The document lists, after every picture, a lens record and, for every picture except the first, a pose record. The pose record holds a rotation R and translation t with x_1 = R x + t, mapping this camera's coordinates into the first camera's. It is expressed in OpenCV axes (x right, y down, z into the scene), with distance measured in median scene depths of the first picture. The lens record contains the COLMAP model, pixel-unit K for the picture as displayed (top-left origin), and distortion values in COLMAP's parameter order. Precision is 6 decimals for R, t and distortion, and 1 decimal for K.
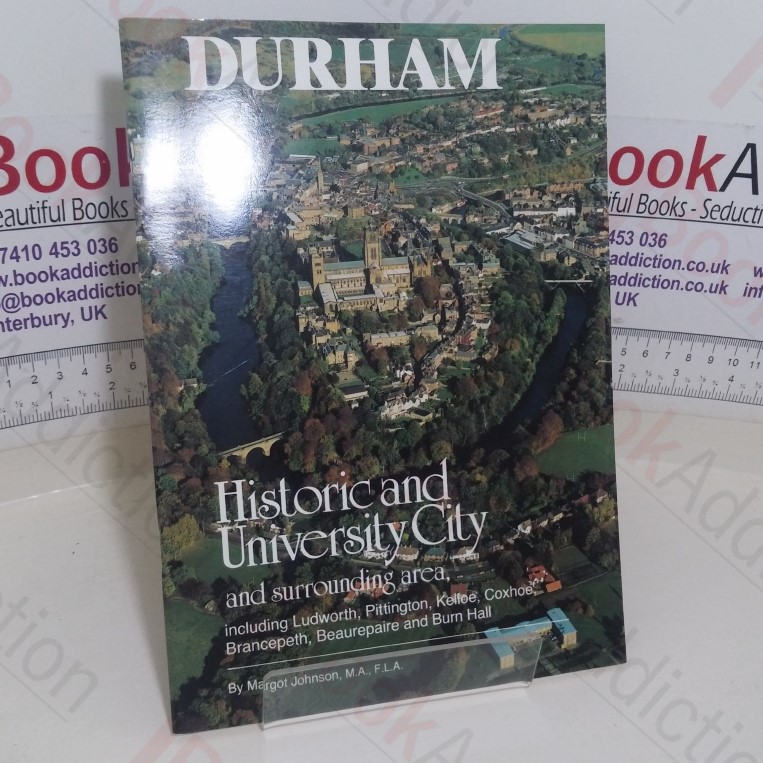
lens RADIAL K [[1082.5, 0, 393.0], [0, 1082.5, 385.7], [0, 0, 1]] dist [0.036894, 0.000000]
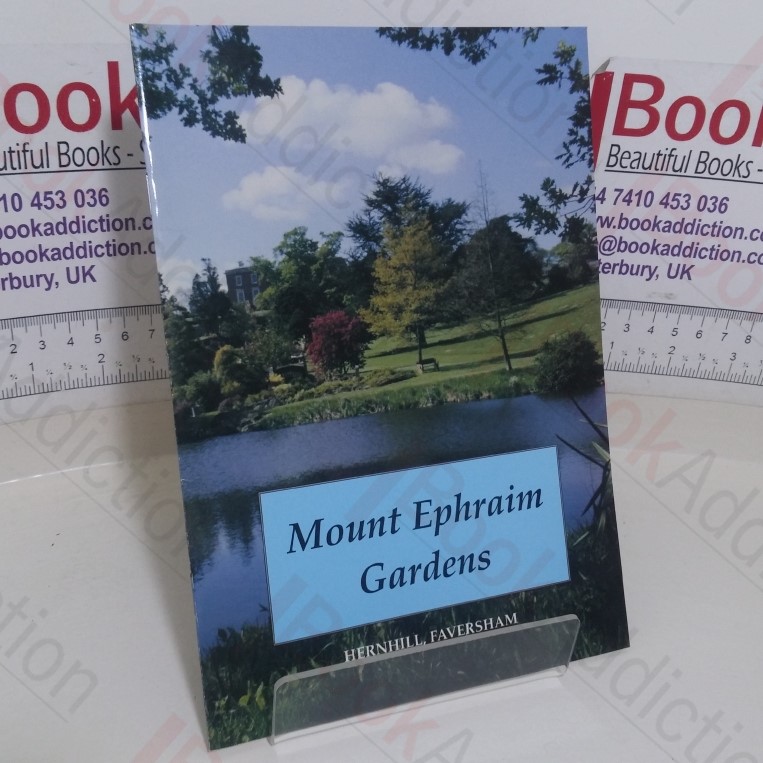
lens RADIAL K [[1082.5, 0, 386.9], [0, 1082.5, 379.8], [0, 0, 1]] dist [0.036894, 0.000000]
pose [[0.999743, 0.016696, -0.015365, -0.010727], [-0.016843, 0.999813, -0.009511, 0.023284], [0.015203, 0.009768, 0.999837, 0.117924]]
